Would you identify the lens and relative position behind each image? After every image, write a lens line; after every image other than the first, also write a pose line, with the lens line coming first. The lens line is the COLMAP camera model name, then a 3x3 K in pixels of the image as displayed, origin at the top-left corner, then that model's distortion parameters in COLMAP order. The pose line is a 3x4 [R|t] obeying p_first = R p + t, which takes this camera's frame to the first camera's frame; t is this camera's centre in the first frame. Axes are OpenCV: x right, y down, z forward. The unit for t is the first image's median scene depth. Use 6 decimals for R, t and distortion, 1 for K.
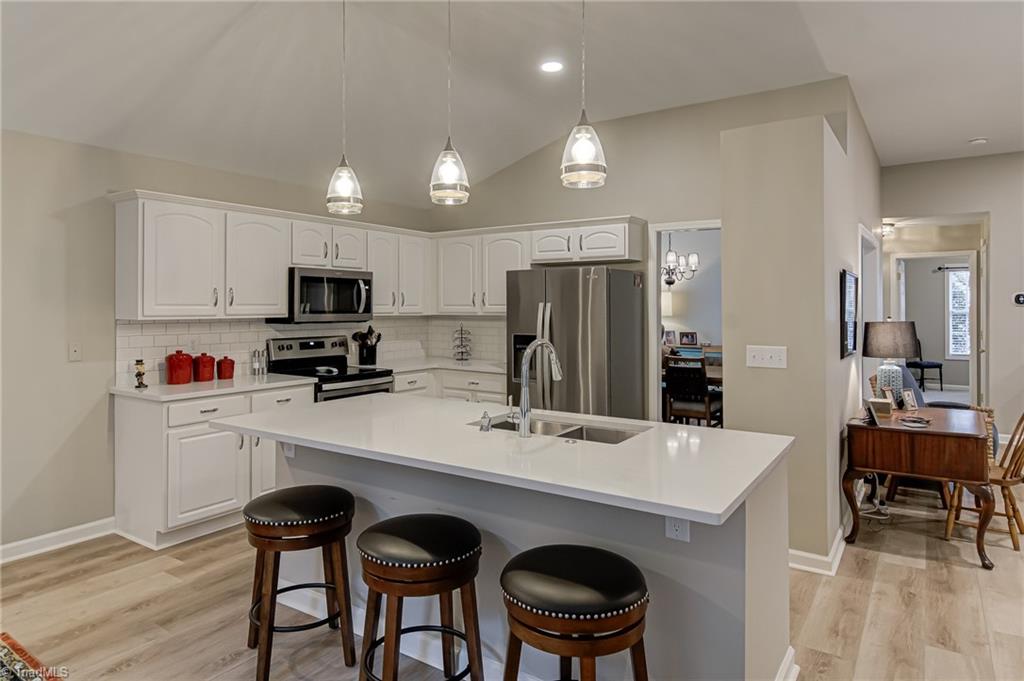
lens RADIAL K [[609.2, 0, 516.9], [0, 609.2, 302.5], [0, 0, 1]] dist [0.003893, -0.001304]
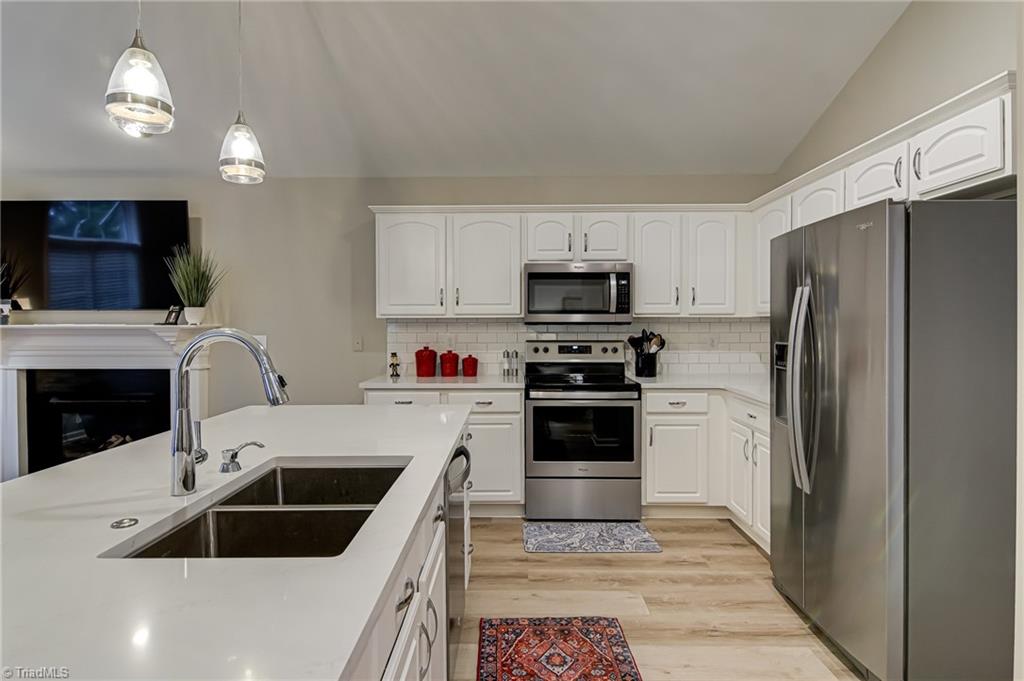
lens RADIAL K [[552.9, 0, 509.5], [0, 552.9, 332.7], [0, 0, 1]] dist [0.002830, -0.002230]
pose [[0.554031, 0.012109, -0.832408, 0.324107], [0.007568, 0.999780, 0.019580, 0.030932], [0.832462, -0.017148, 0.553817, 0.504824]]
